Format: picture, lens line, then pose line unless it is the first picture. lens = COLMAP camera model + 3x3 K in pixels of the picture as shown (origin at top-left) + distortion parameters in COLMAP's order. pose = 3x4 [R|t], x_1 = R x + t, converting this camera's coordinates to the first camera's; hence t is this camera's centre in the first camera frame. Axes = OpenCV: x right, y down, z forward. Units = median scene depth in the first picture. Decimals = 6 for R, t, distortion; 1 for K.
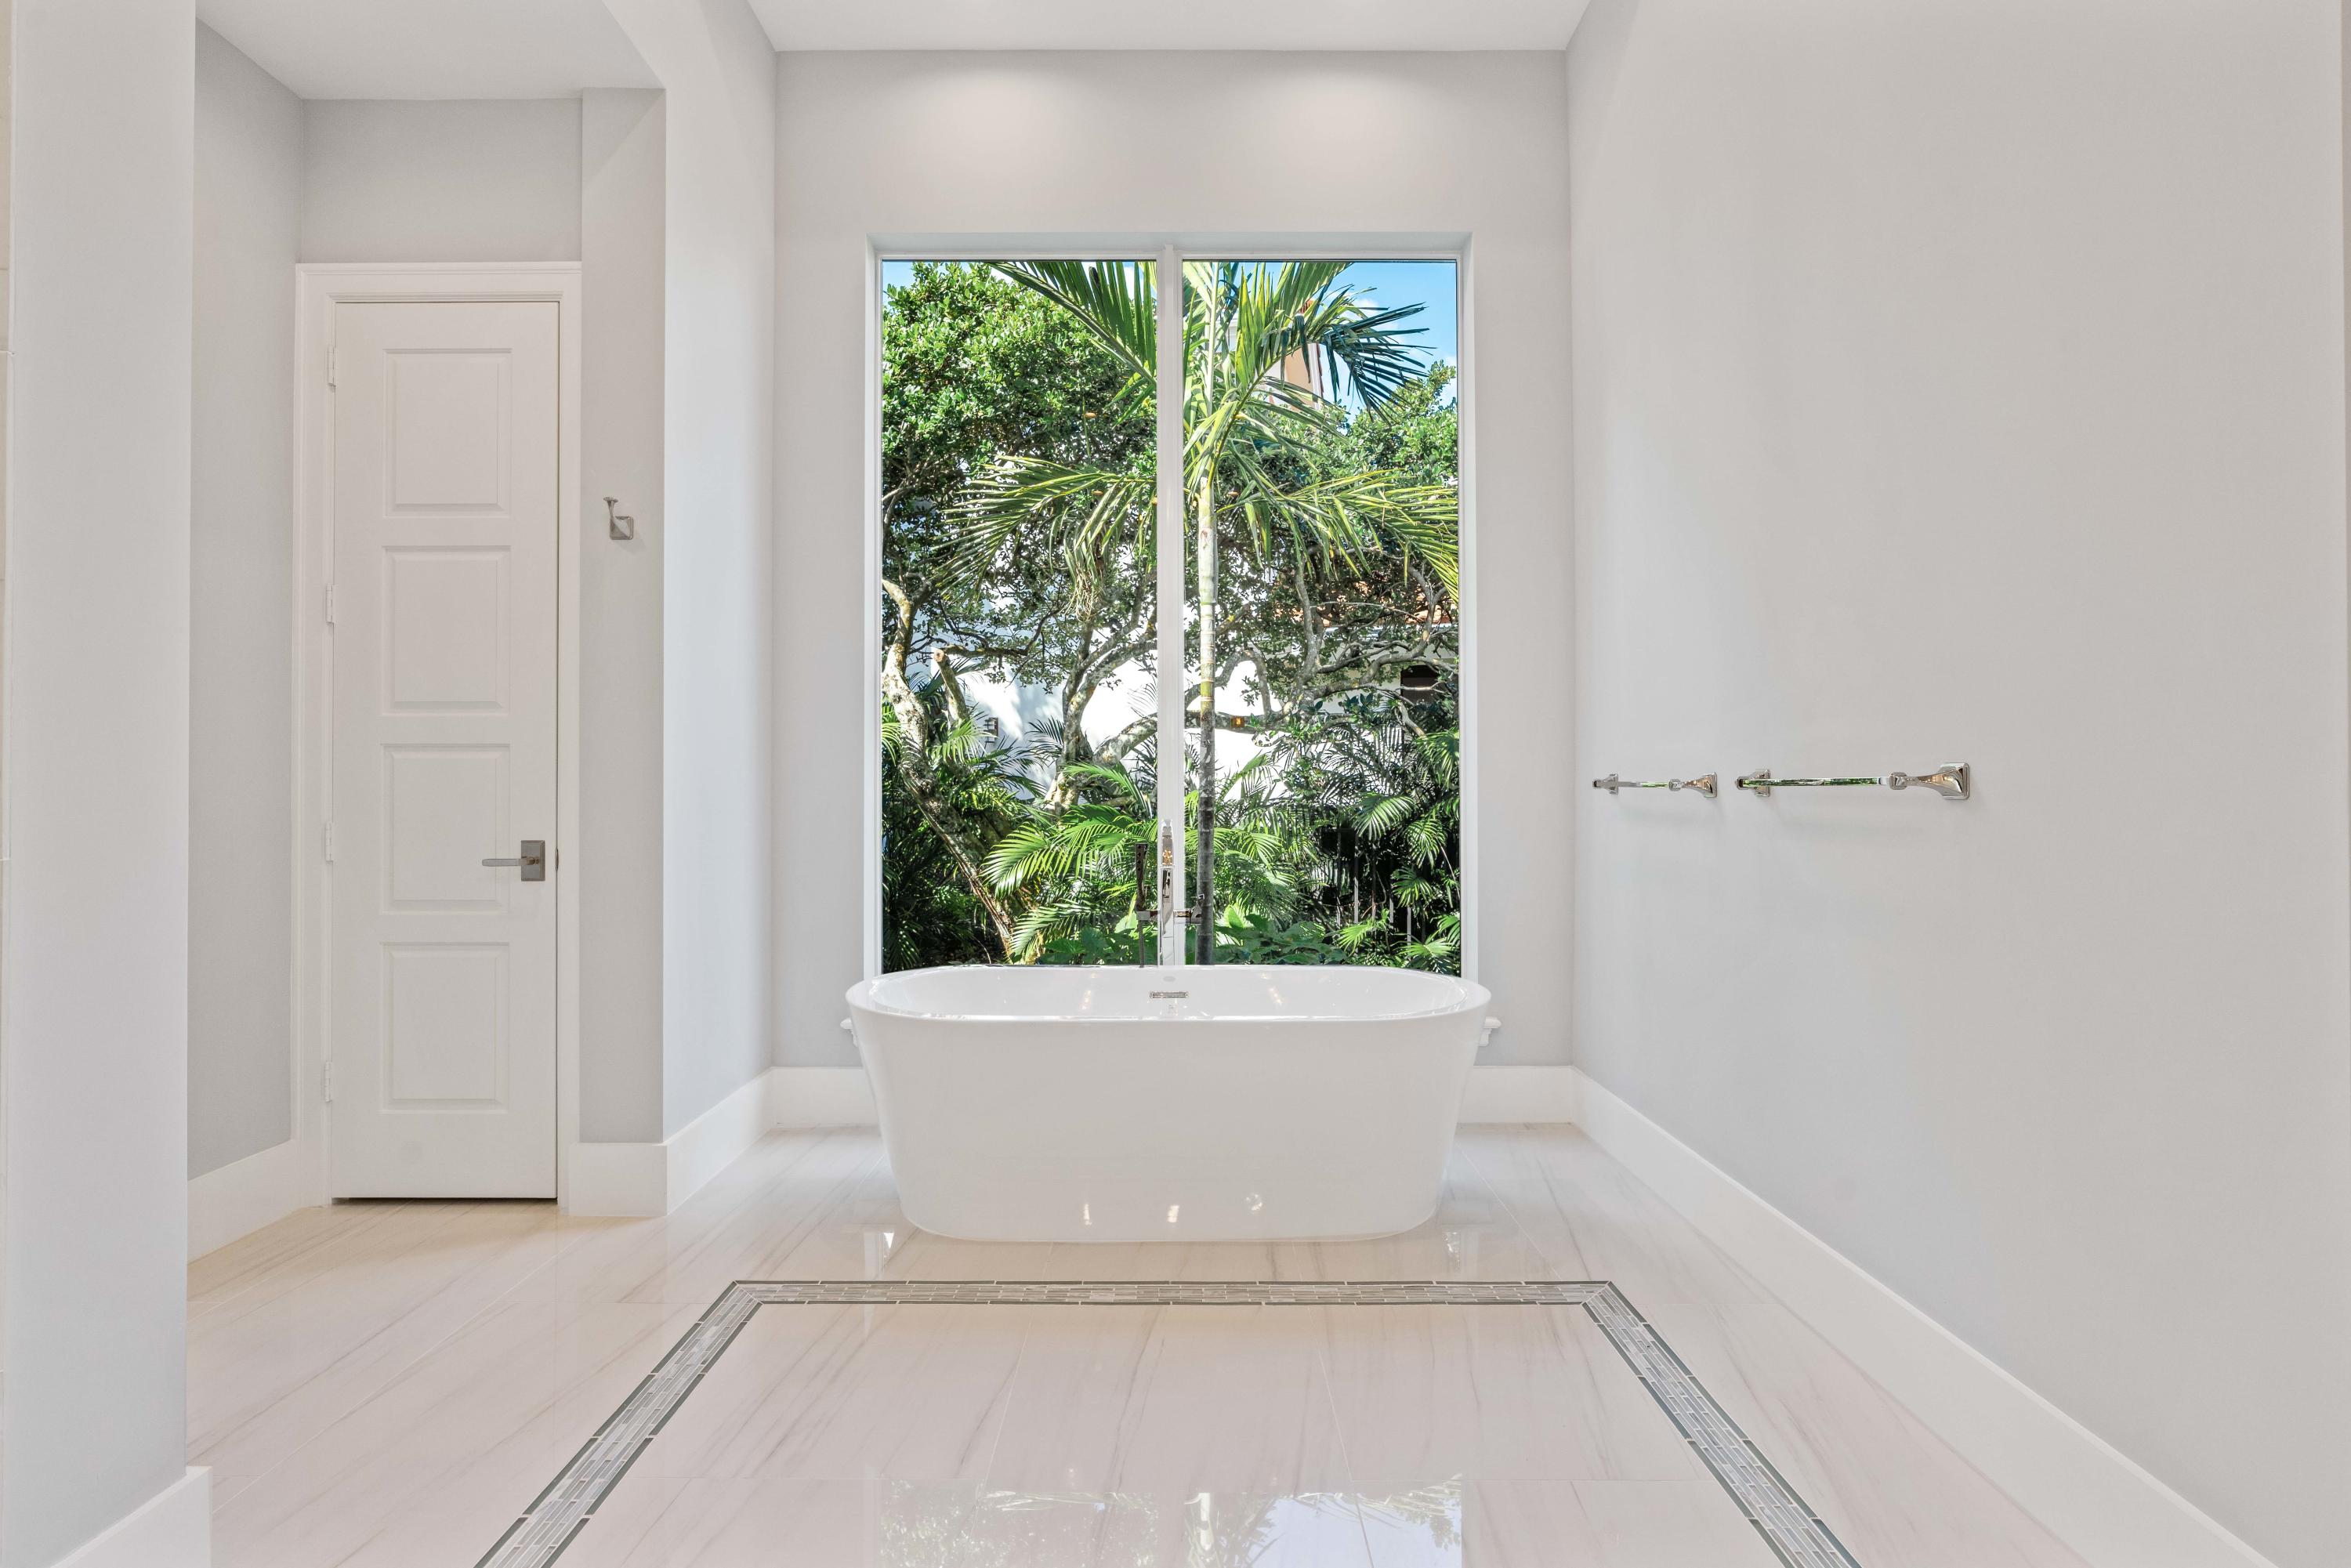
lens RADIAL K [[1078.4, 0, 1176.6], [0, 1078.4, 771.3], [0, 0, 1]] dist [-0.015058, 0.007149]
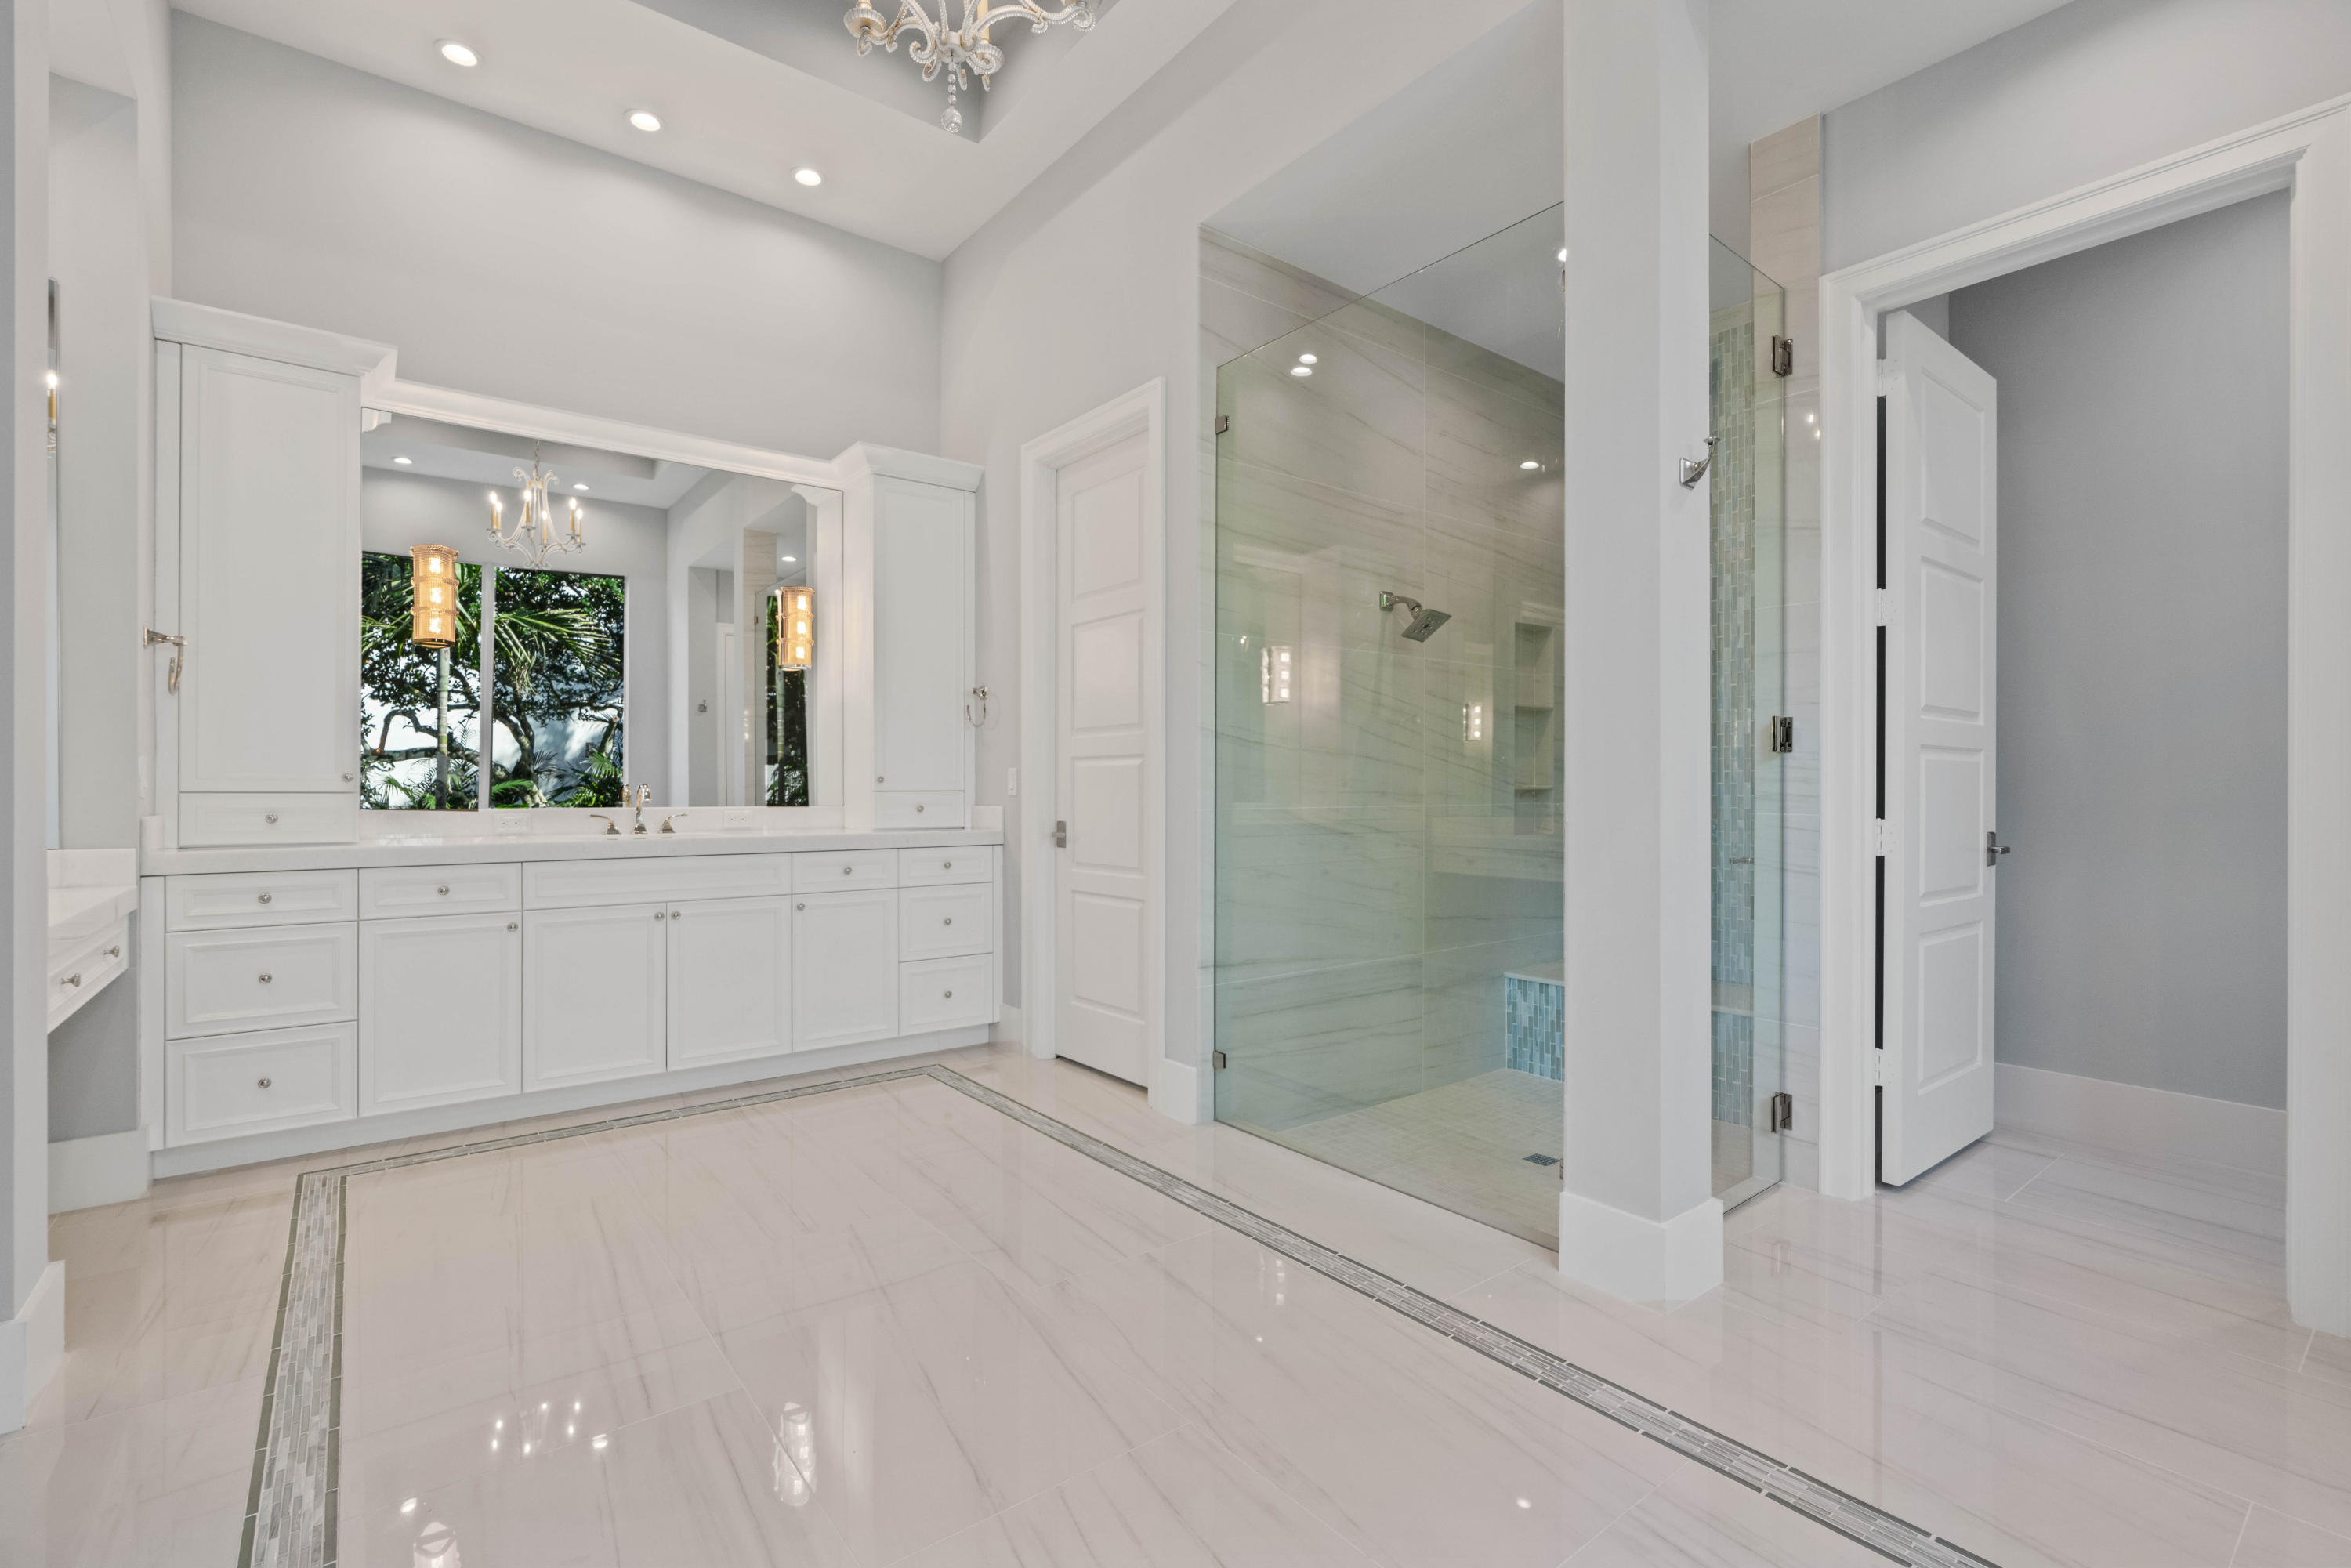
lens RADIAL K [[1059.8, 0, 1173.1], [0, 1059.8, 791.2], [0, 0, 1]] dist [-0.016724, 0.008057]
pose [[-0.788989, 0.003099, -0.614399, 0.301240], [0.006917, 0.999969, -0.003838, 0.014834], [0.614368, -0.007278, -0.788986, 0.922603]]
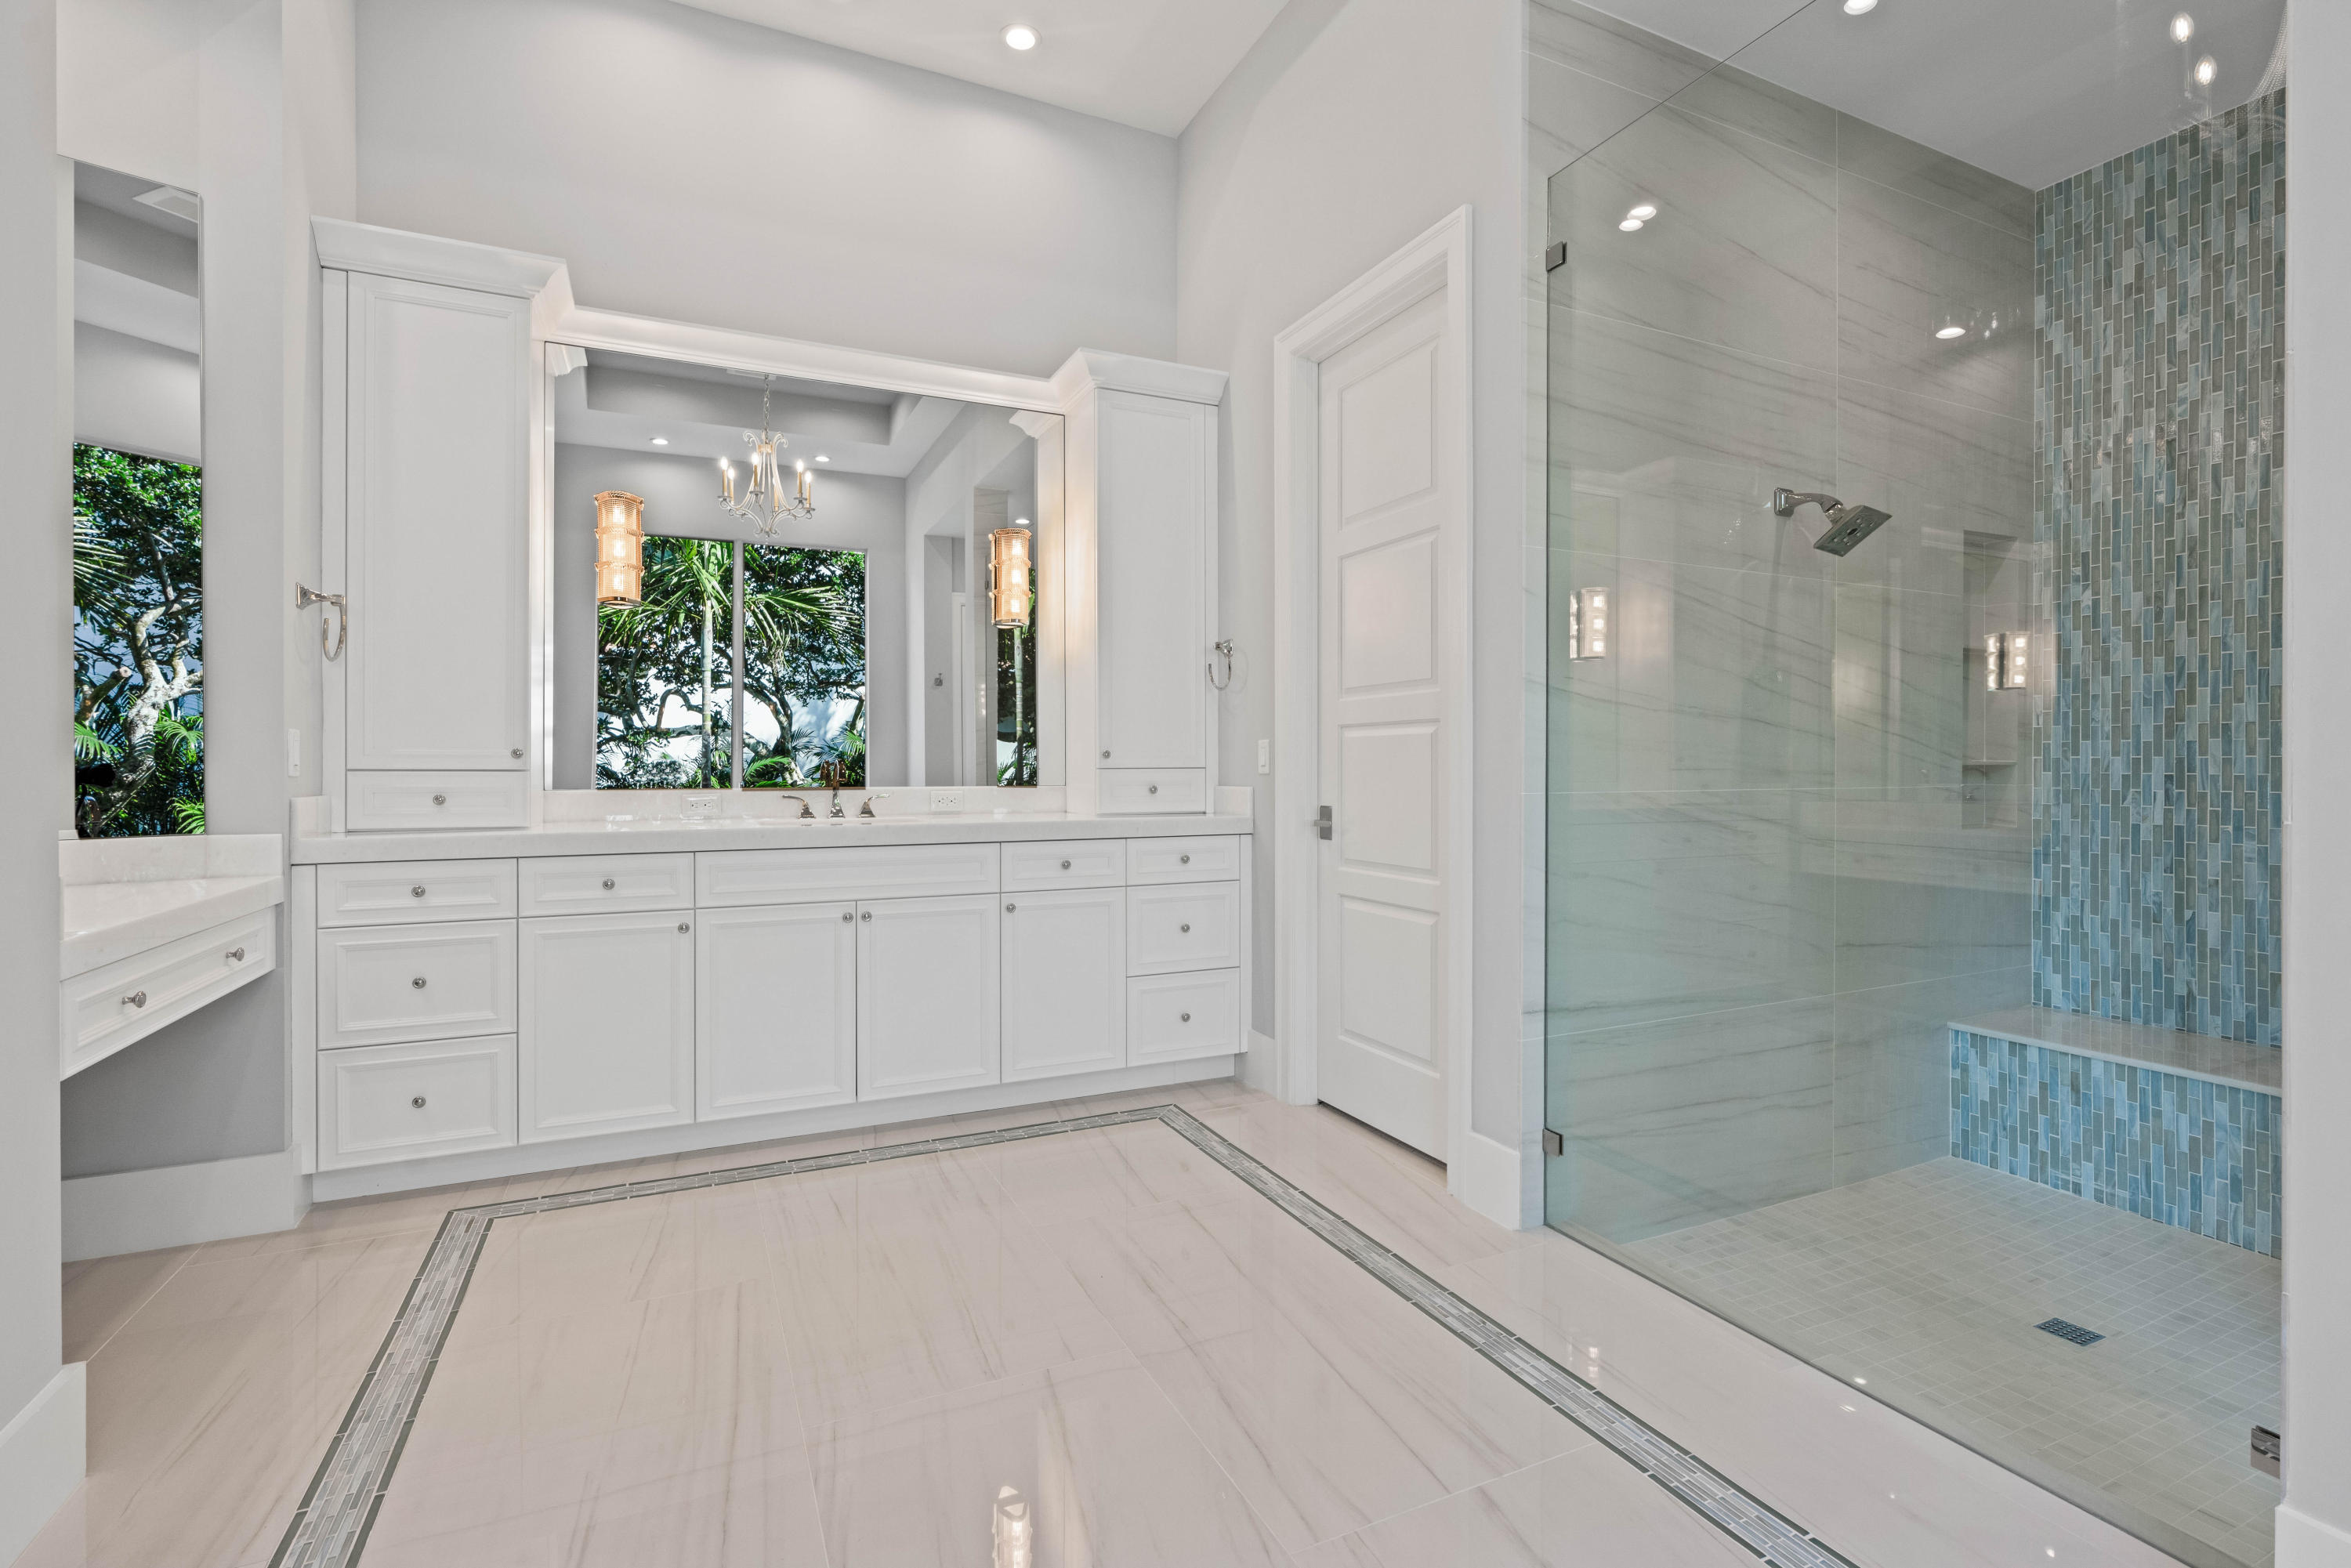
lens RADIAL K [[1078.4, 0, 1176.6], [0, 1078.4, 771.3], [0, 0, 1]] dist [-0.015058, 0.007149]
pose [[-0.905622, 0.004957, -0.424058, 0.165610], [0.006614, 0.999975, -0.002436, 0.013047], [0.424035, -0.005011, -0.905632, 0.660802]]
